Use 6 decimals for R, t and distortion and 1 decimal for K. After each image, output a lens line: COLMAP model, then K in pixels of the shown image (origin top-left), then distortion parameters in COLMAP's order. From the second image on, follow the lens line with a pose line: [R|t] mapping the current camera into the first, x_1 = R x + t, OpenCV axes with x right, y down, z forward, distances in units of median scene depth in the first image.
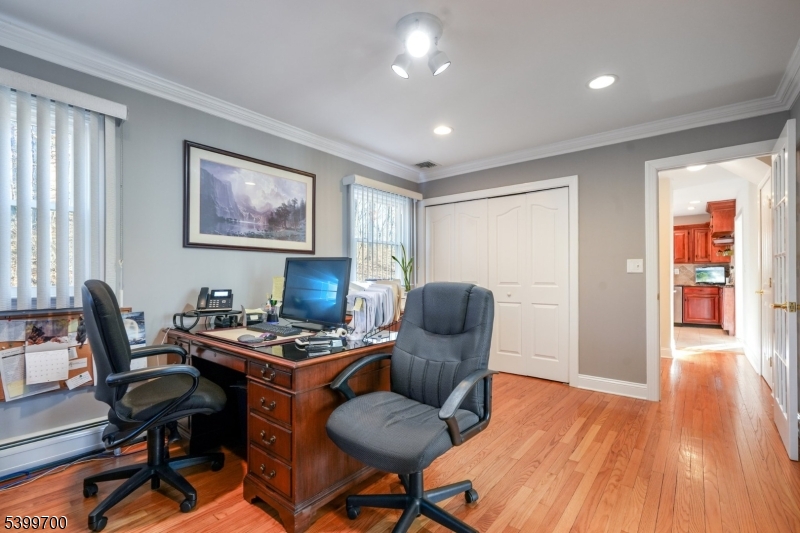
lens RADIAL K [[373.5, 0, 397.7], [0, 373.5, 274.8], [0, 0, 1]] dist [-0.019258, 0.000984]
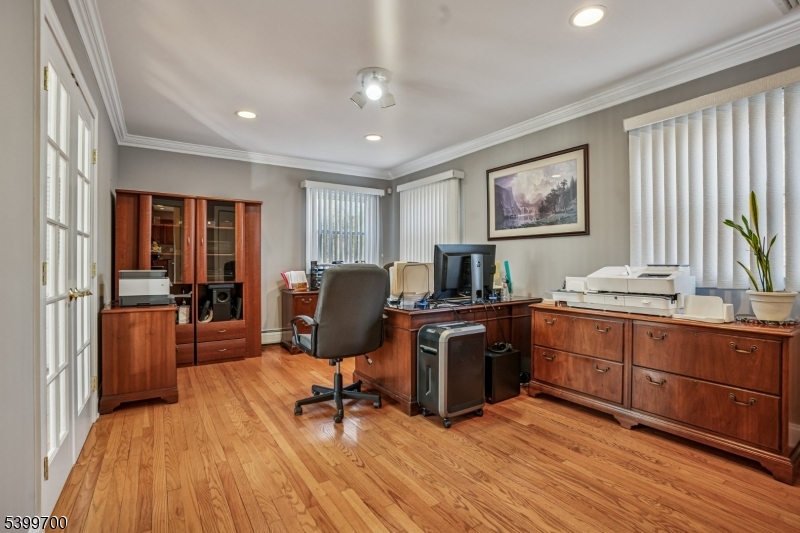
lens RADIAL K [[373.5, 0, 400.1], [0, 373.5, 263.2], [0, 0, 1]] dist [-0.019258, 0.000984]
pose [[-0.299444, 0.012722, -0.954029, 0.857816], [0.013158, 0.999871, 0.009203, -0.002243], [0.954023, -0.009797, -0.299573, 0.965273]]
